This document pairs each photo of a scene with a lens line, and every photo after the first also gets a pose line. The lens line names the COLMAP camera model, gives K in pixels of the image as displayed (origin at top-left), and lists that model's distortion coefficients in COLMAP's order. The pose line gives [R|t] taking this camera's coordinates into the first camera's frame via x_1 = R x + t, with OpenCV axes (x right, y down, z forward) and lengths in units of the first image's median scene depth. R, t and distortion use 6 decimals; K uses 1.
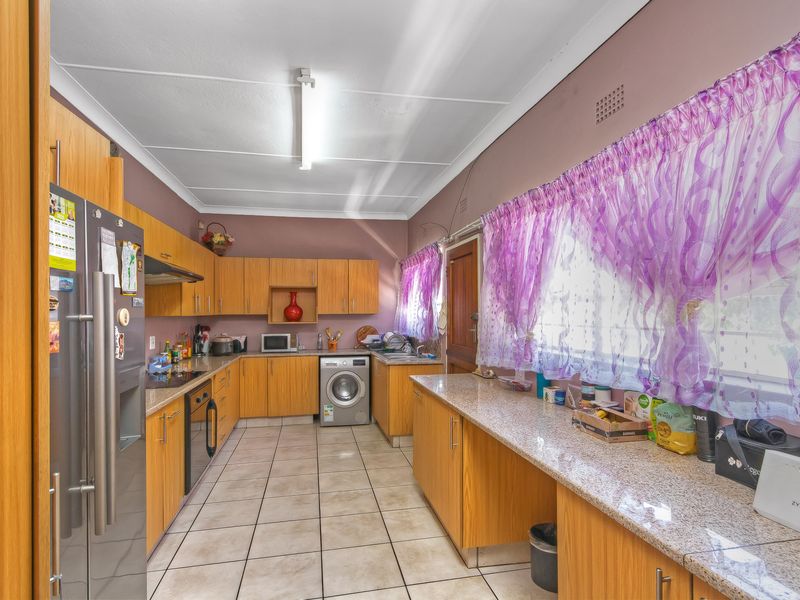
lens RADIAL K [[434.6, 0, 399.4], [0, 434.6, 306.9], [0, 0, 1]] dist [0.005154, 0.002066]
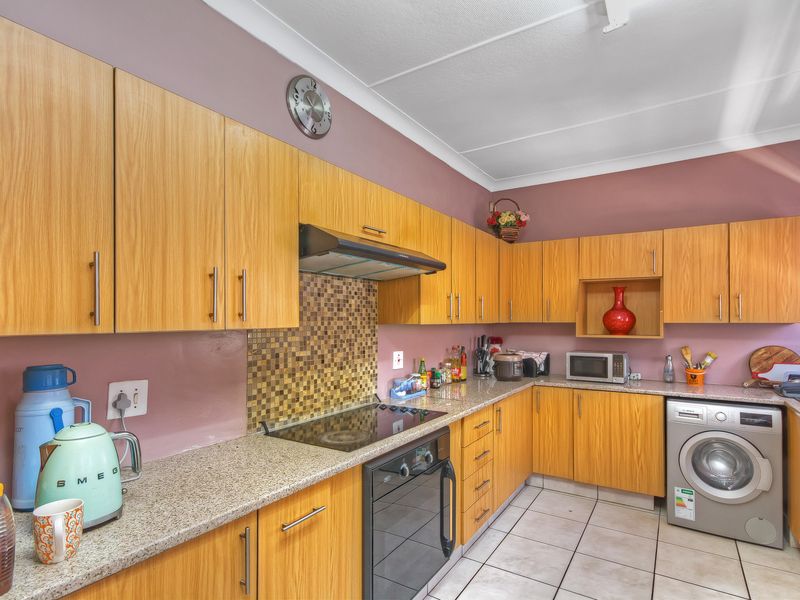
lens RADIAL K [[434.6, 0, 401.2], [0, 434.6, 315.1], [0, 0, 1]] dist [0.005154, 0.002066]
pose [[0.721811, -0.003917, -0.692079, -0.037996], [0.005252, 0.999986, -0.000183, 0.004376], [0.692070, -0.003503, 0.721822, 0.346790]]
